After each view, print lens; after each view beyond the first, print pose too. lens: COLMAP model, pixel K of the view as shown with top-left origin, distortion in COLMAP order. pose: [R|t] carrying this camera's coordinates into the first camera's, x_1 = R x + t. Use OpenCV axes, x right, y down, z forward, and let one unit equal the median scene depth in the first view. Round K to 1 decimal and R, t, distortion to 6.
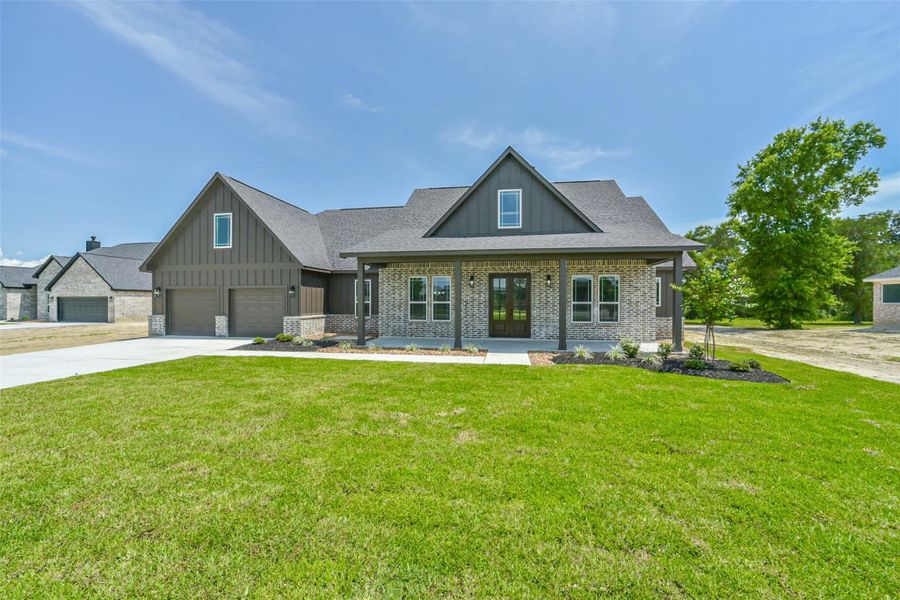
lens RADIAL K [[353.8, 0, 453.2], [0, 353.8, 305.2], [0, 0, 1]] dist [-0.032255, 0.008558]
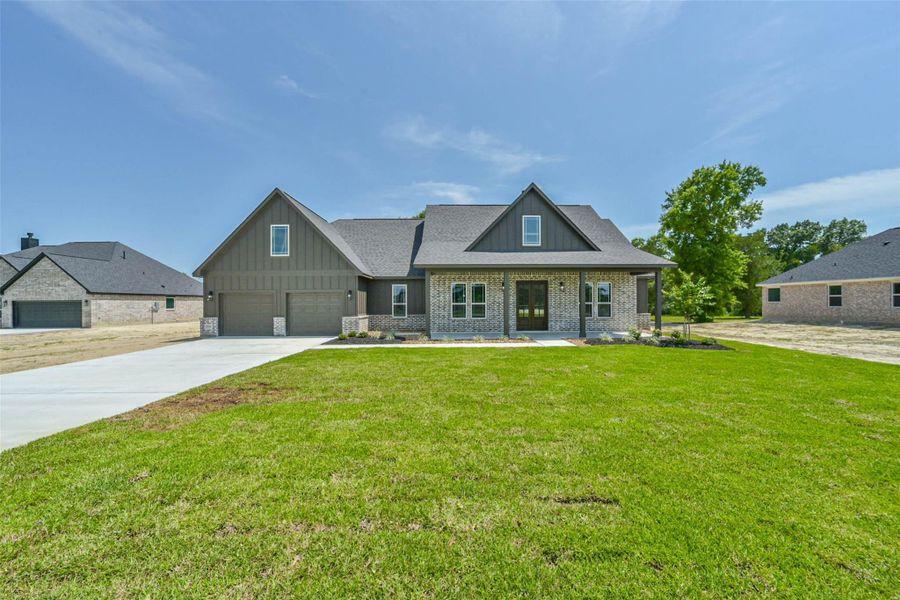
lens RADIAL K [[353.8, 0, 453.2], [0, 353.8, 305.2], [0, 0, 1]] dist [-0.032255, 0.008558]
pose [[0.984457, -0.008017, 0.175441, -0.288234], [0.008613, 0.999959, -0.002635, 0.000016], [-0.175413, 0.004105, 0.984486, -0.179050]]
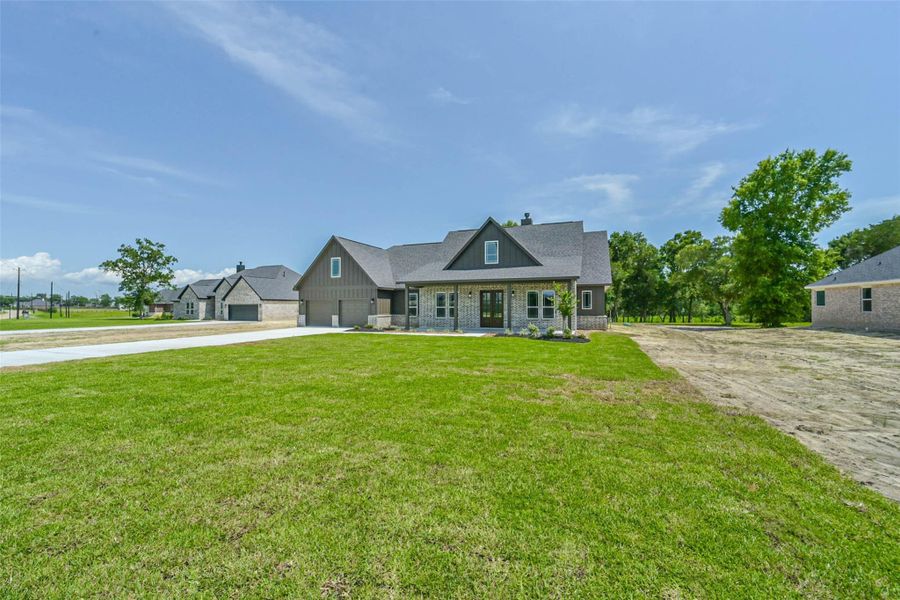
lens RADIAL K [[353.8, 0, 453.2], [0, 353.8, 305.2], [0, 0, 1]] dist [-0.032255, 0.008558]
pose [[0.979494, -0.005362, -0.201401, 0.265173], [0.002874, 0.999916, -0.012645, 0.003167], [0.201452, 0.011807, 0.979427, -0.587870]]
